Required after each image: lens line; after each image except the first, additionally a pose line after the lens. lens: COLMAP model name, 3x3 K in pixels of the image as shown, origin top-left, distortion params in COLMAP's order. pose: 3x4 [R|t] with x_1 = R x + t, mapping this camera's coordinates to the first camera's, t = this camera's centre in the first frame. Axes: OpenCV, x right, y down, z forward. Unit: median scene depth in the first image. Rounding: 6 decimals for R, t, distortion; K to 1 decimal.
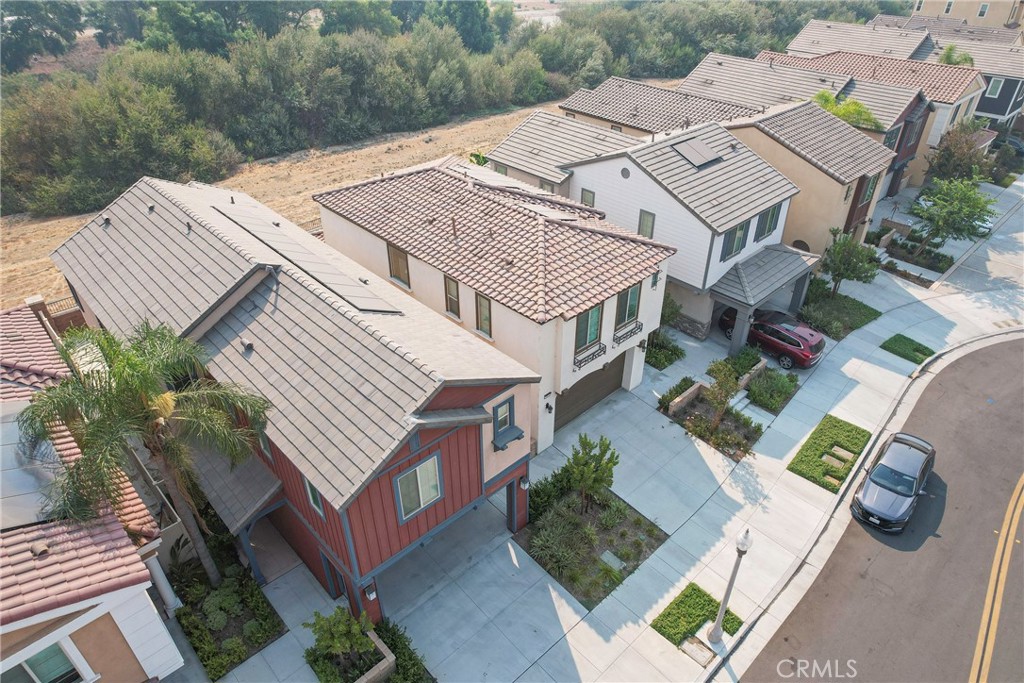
lens RADIAL K [[656.6, 0, 518.6], [0, 656.6, 338.1], [0, 0, 1]] dist [-0.077588, 0.083977]
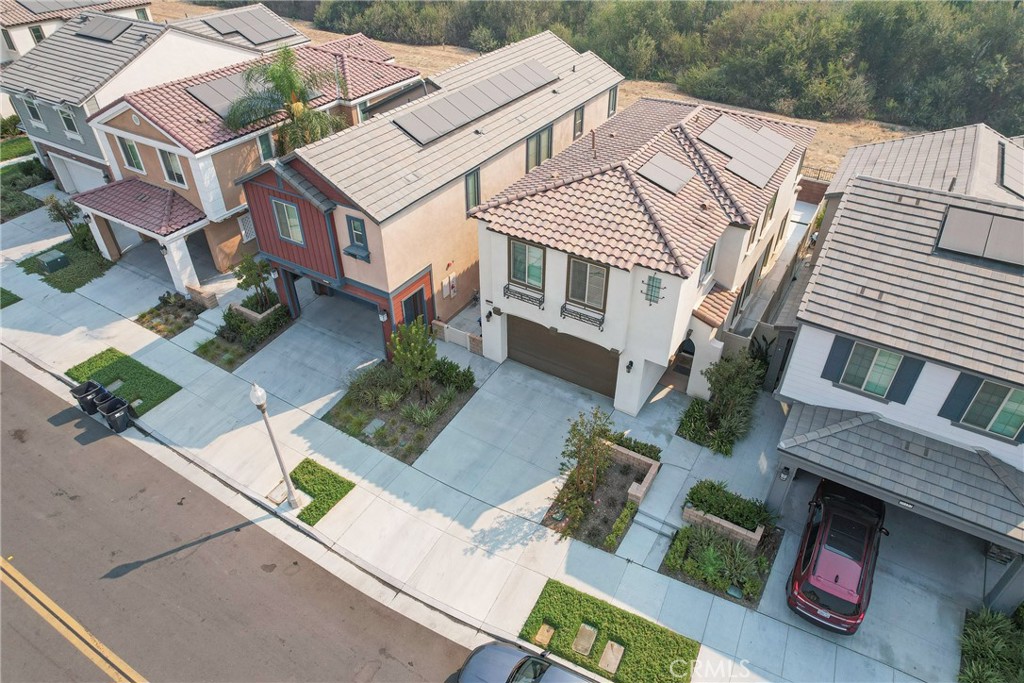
lens RADIAL K [[656.6, 0, 518.6], [0, 656.6, 338.1], [0, 0, 1]] dist [-0.077588, 0.083977]
pose [[0.254707, 0.579680, -0.774013, 0.736387], [-0.541641, 0.748594, 0.382403, -0.238247], [0.801093, 0.321836, 0.504651, 0.464073]]
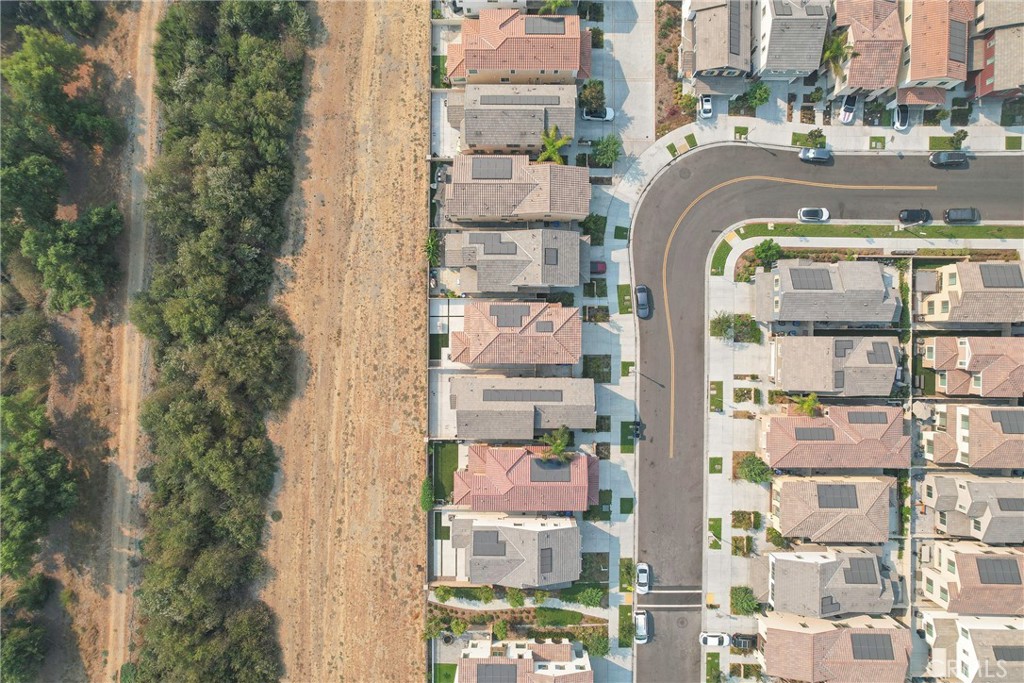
lens RADIAL K [[656.6, 0, 518.6], [0, 656.6, 338.1], [0, 0, 1]] dist [-0.077588, 0.083977]
pose [[0.696436, -0.717546, -0.010180, -0.055270], [0.406371, 0.382644, 0.829726, -2.877818], [-0.591472, -0.581988, 0.558078, -0.798125]]
